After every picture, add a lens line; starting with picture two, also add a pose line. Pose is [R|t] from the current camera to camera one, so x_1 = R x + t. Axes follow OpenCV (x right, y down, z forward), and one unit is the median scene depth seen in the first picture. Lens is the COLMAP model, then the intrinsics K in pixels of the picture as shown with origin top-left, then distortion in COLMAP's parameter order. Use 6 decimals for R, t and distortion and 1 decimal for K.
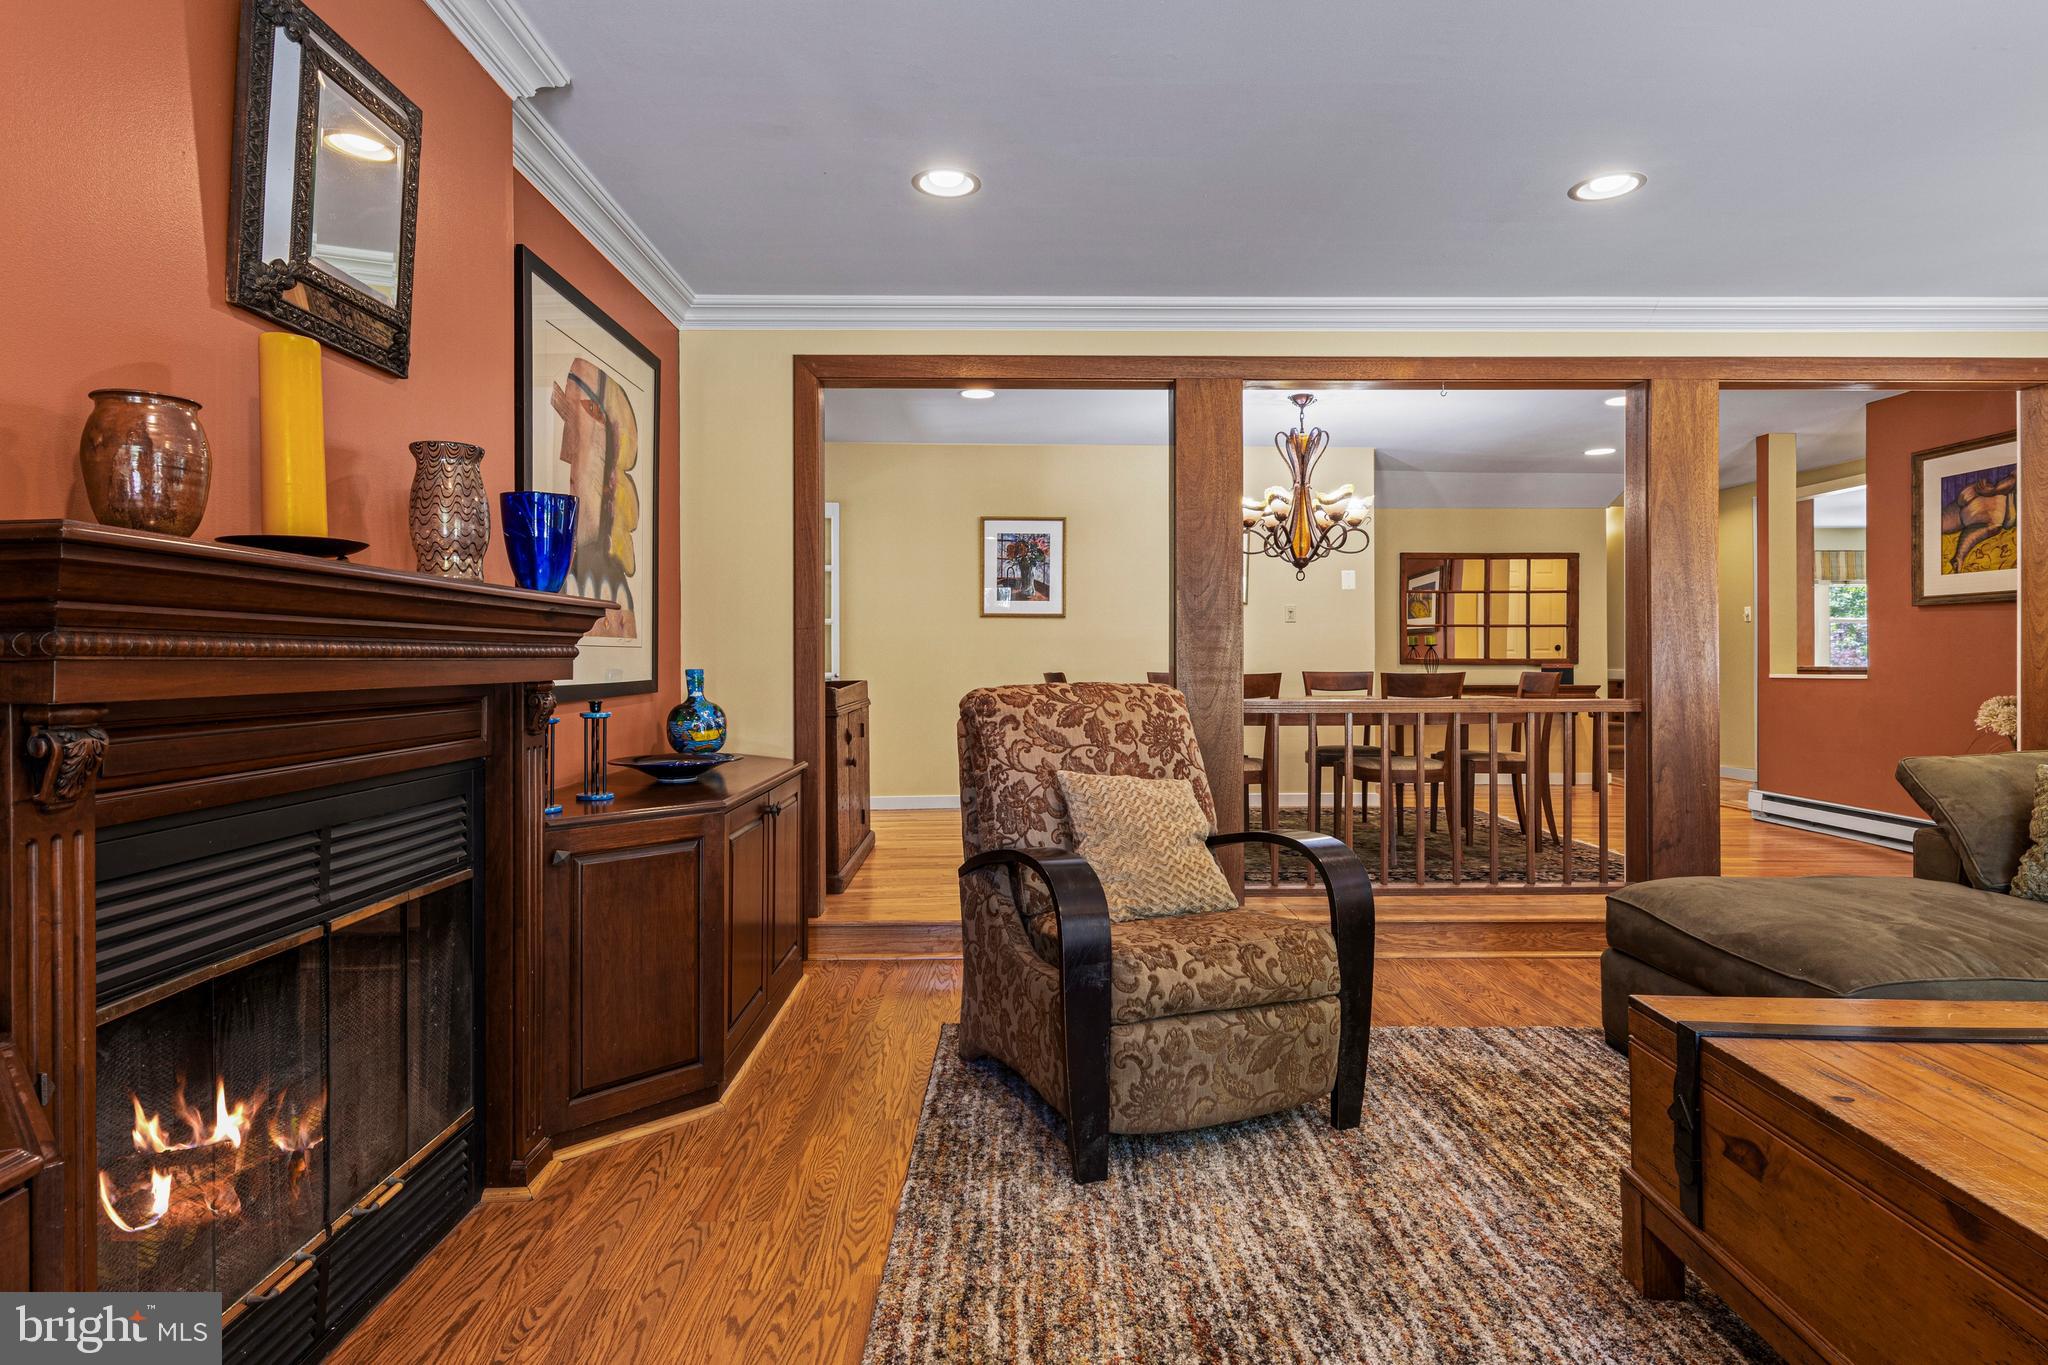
lens RADIAL K [[1047.8, 0, 1013.7], [0, 1047.8, 662.1], [0, 0, 1]] dist [0.010965, -0.003041]
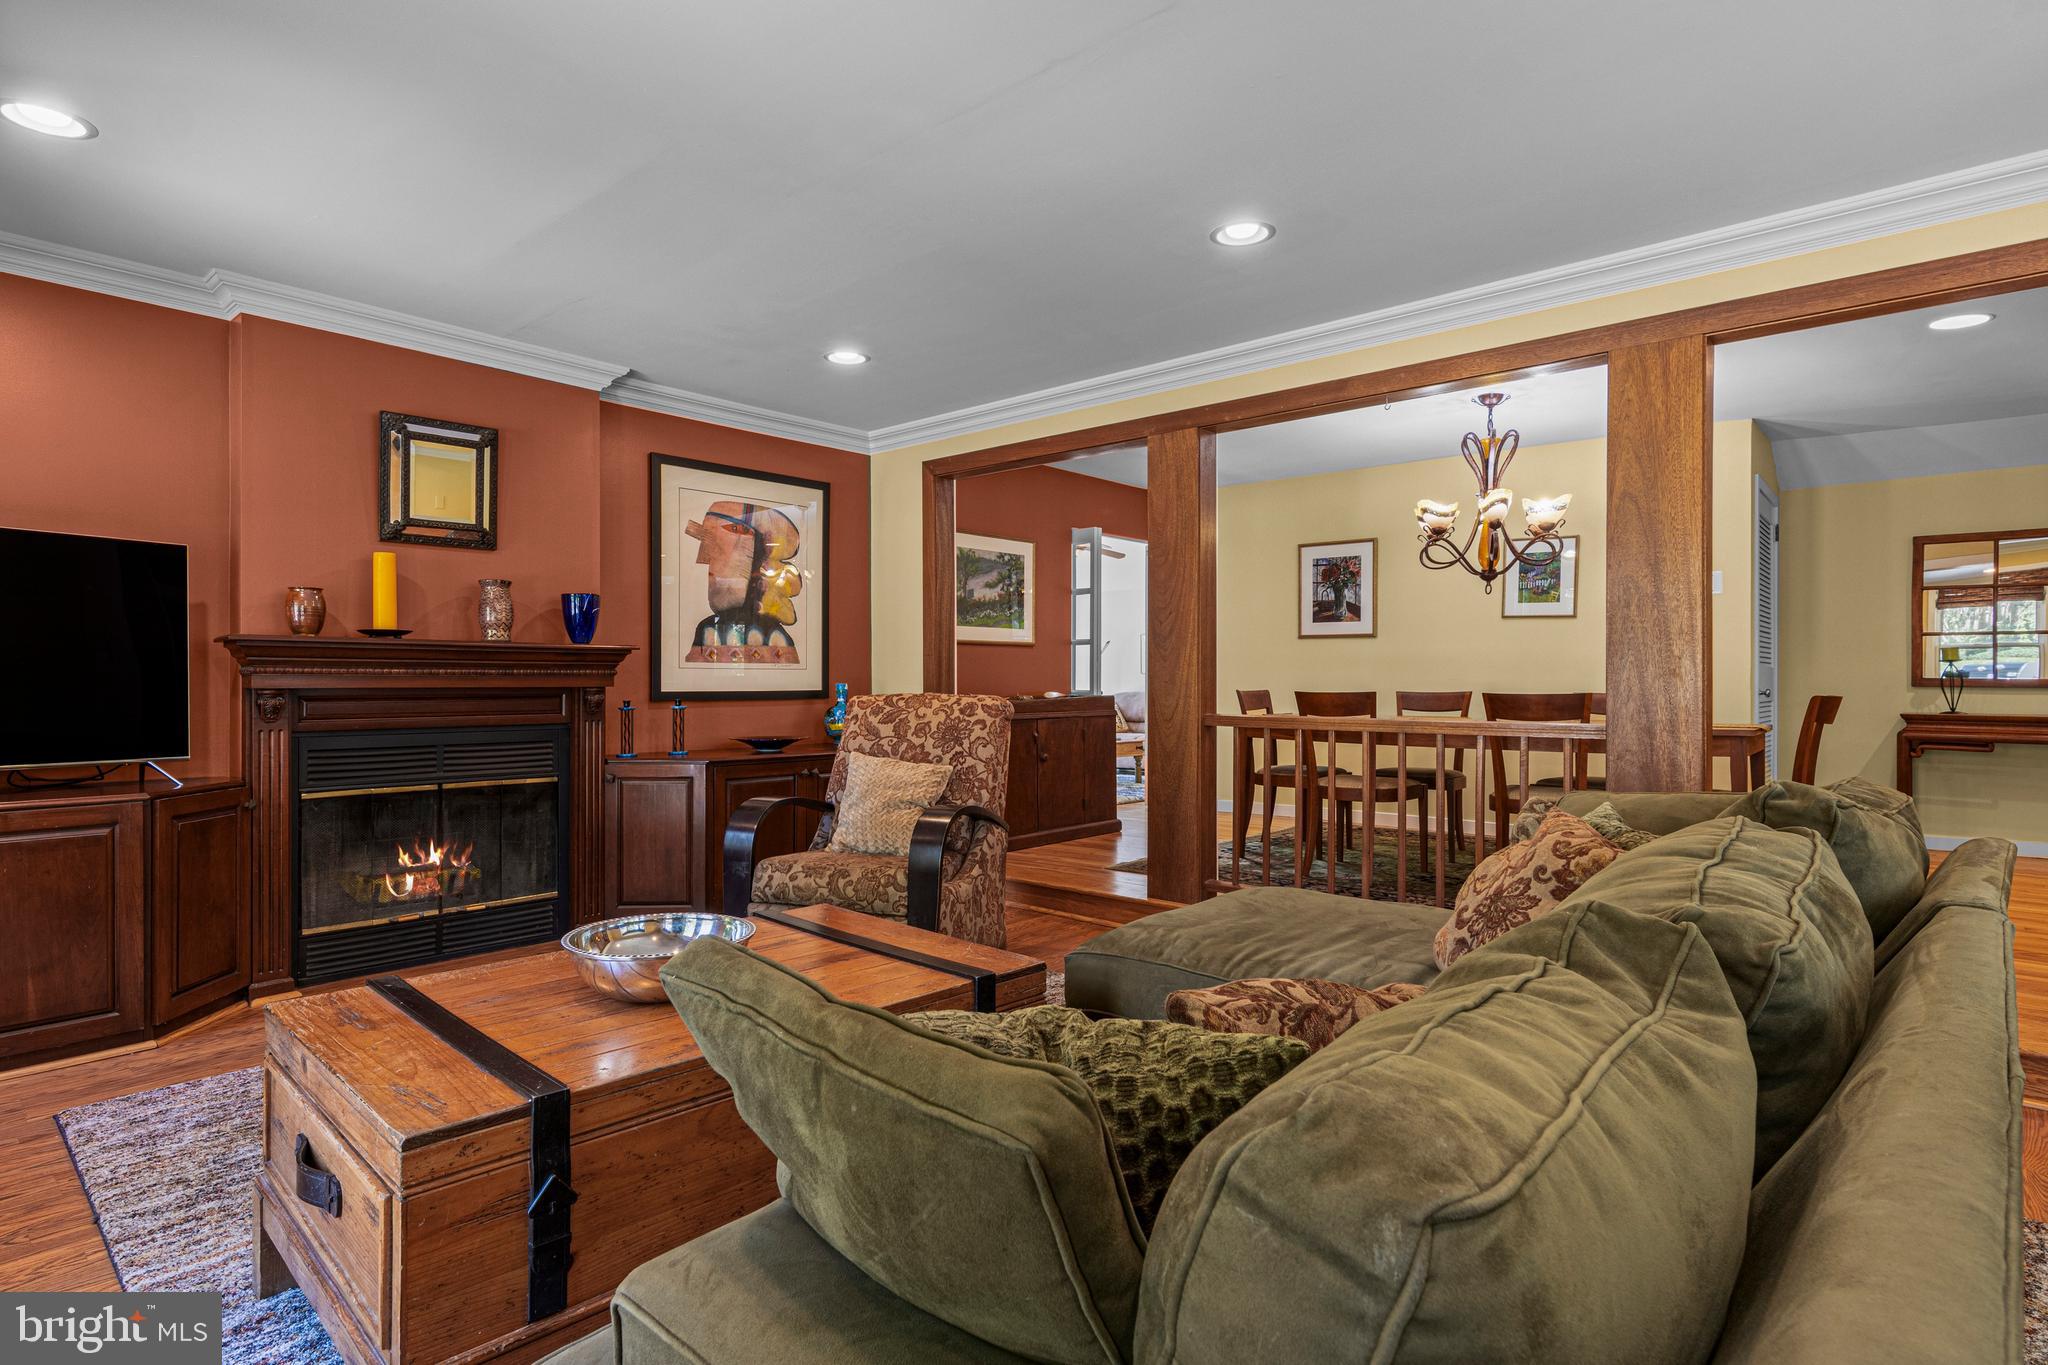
lens RADIAL K [[1047.8, 0, 1020.2], [0, 1047.8, 683.1], [0, 0, 1]] dist [0.010965, -0.003041]
pose [[0.743597, 0.004044, -0.668615, 0.677474], [-0.004141, 0.999990, 0.001443, 0.001951], [0.668615, 0.001696, 0.743607, 0.032518]]
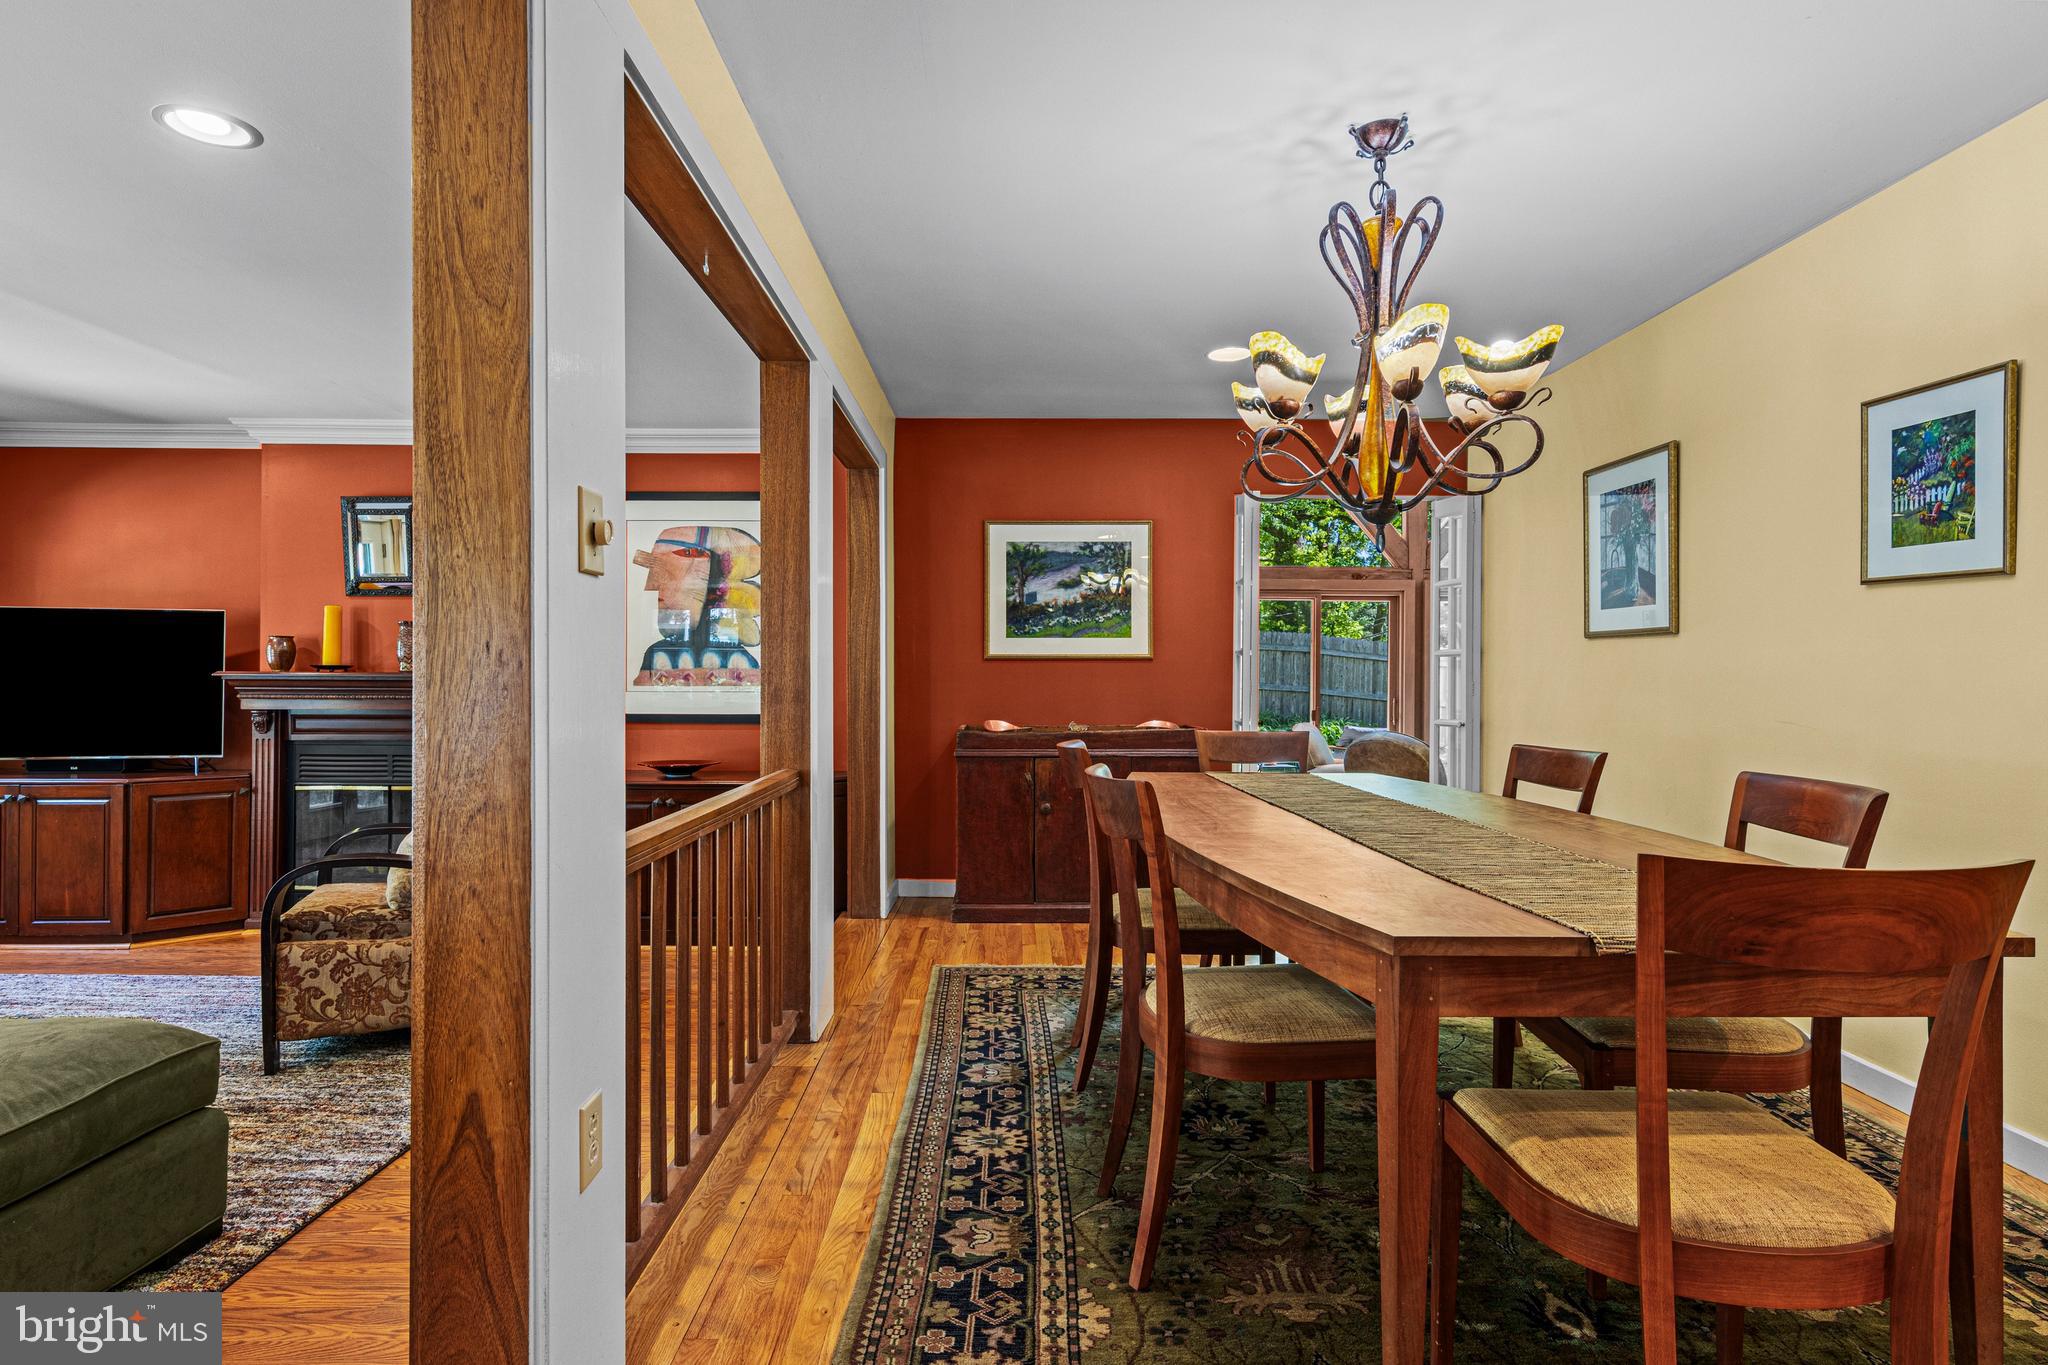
lens RADIAL K [[1047.8, 0, 1025.9], [0, 1047.8, 678.3], [0, 0, 1]] dist [0.010965, -0.003041]
pose [[-0.002996, 0.002685, -0.999992, 0.823009], [-0.006315, 0.999976, 0.002704, -0.028917], [0.999976, 0.006323, -0.002979, 0.983786]]
